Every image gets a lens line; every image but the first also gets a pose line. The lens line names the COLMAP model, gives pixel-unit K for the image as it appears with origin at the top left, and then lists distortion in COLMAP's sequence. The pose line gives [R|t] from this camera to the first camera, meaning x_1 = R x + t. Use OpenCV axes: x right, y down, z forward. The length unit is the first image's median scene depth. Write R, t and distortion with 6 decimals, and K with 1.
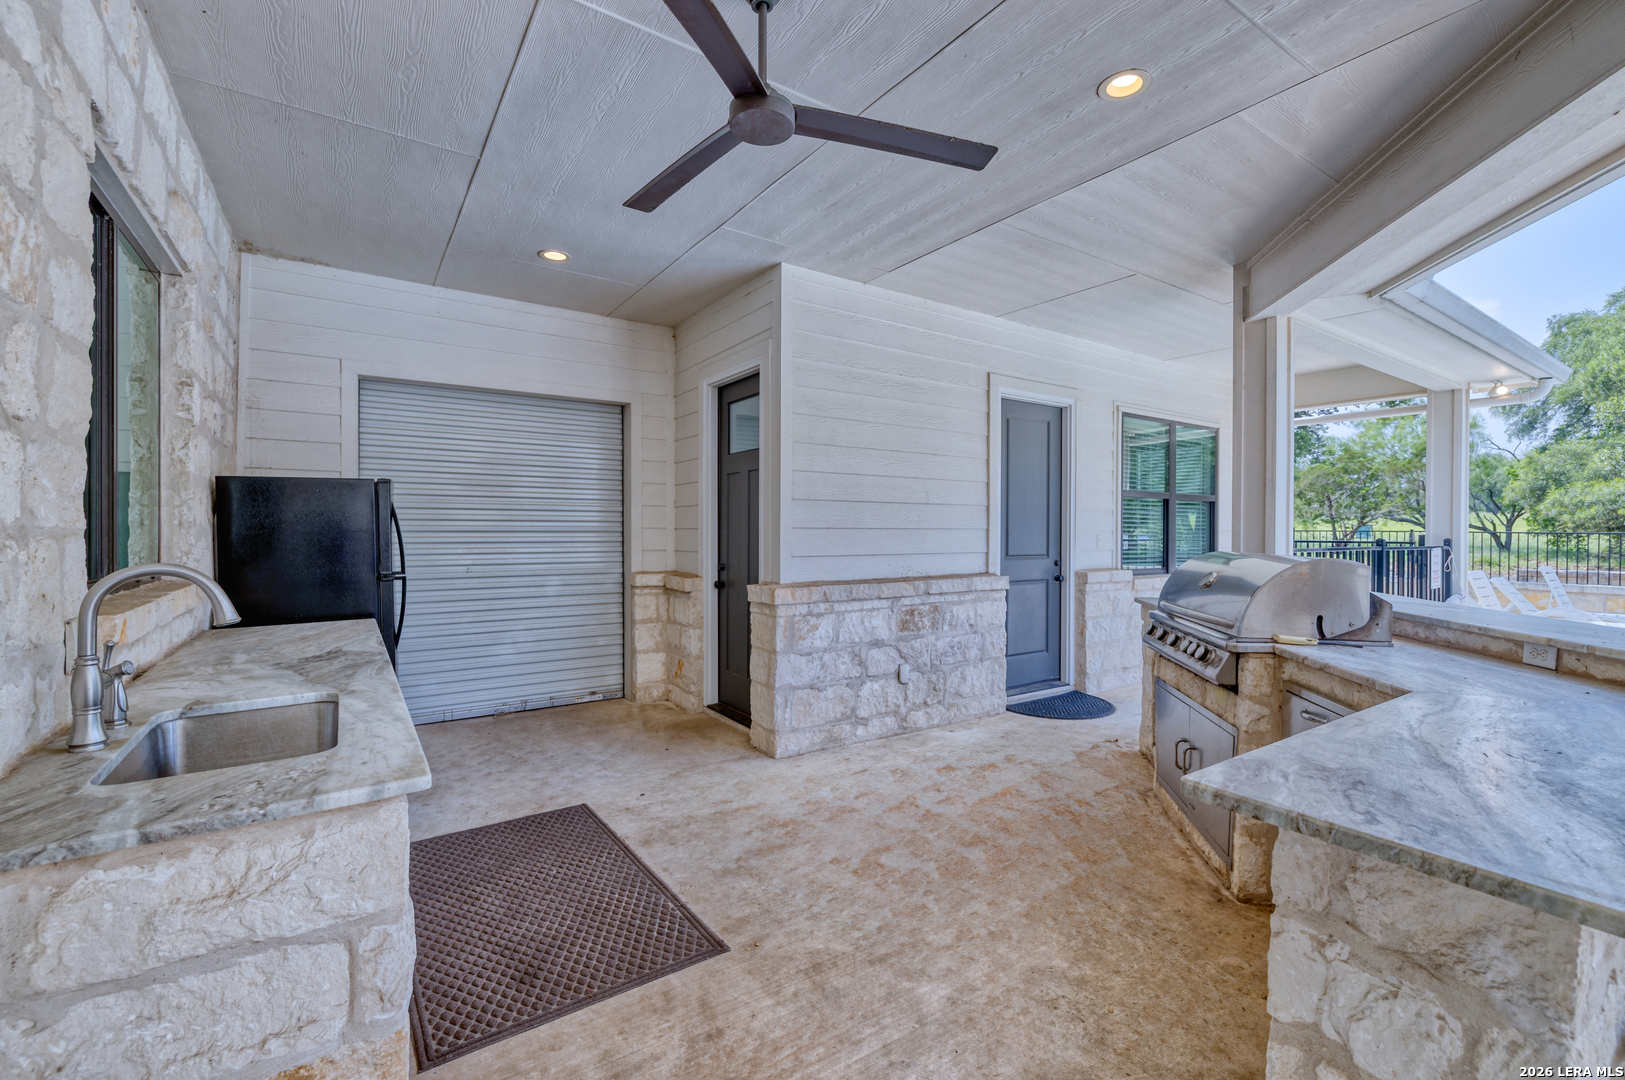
lens RADIAL K [[698.5, 0, 832.5], [0, 698.5, 514.3], [0, 0, 1]] dist [-0.000485, -0.000179]
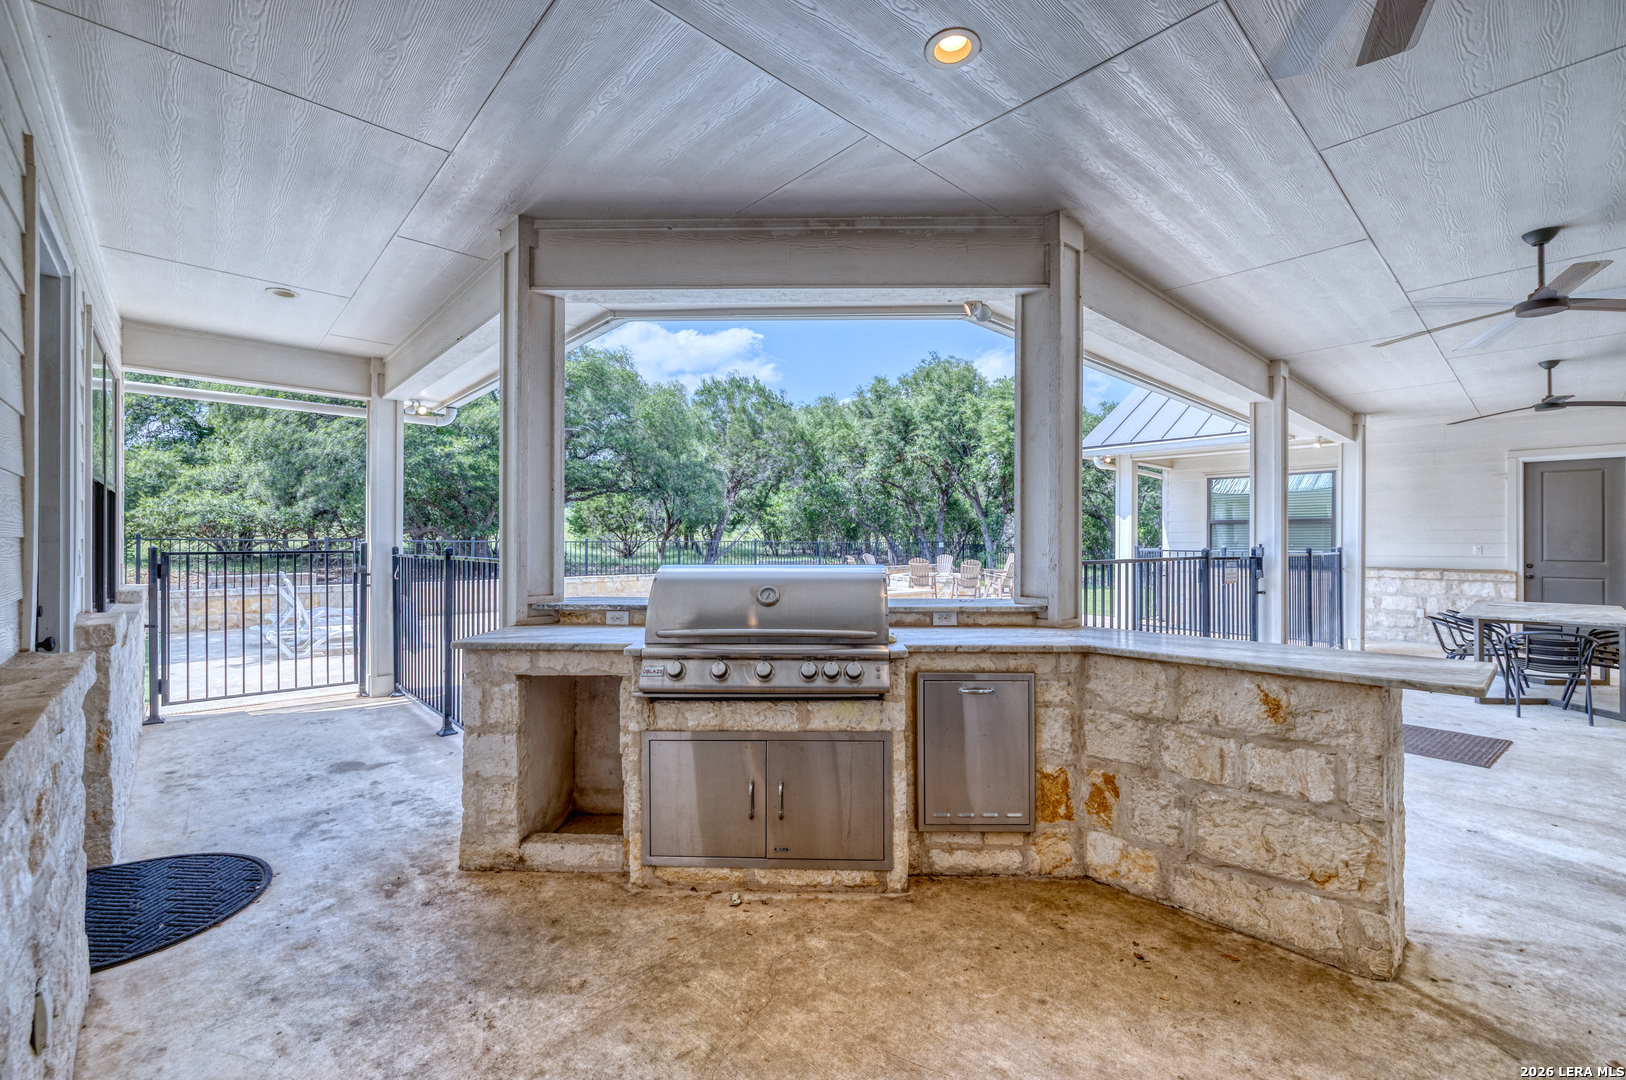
lens RADIAL K [[686.3, 0, 803.1], [0, 686.3, 535.3], [0, 0, 1]] dist [0.000401, -0.005100]
pose [[-0.121460, 0.003351, 0.992591, -0.383033], [-0.022003, 0.999739, -0.006067, 0.021192], [-0.992352, -0.022577, -0.121355, 1.148395]]
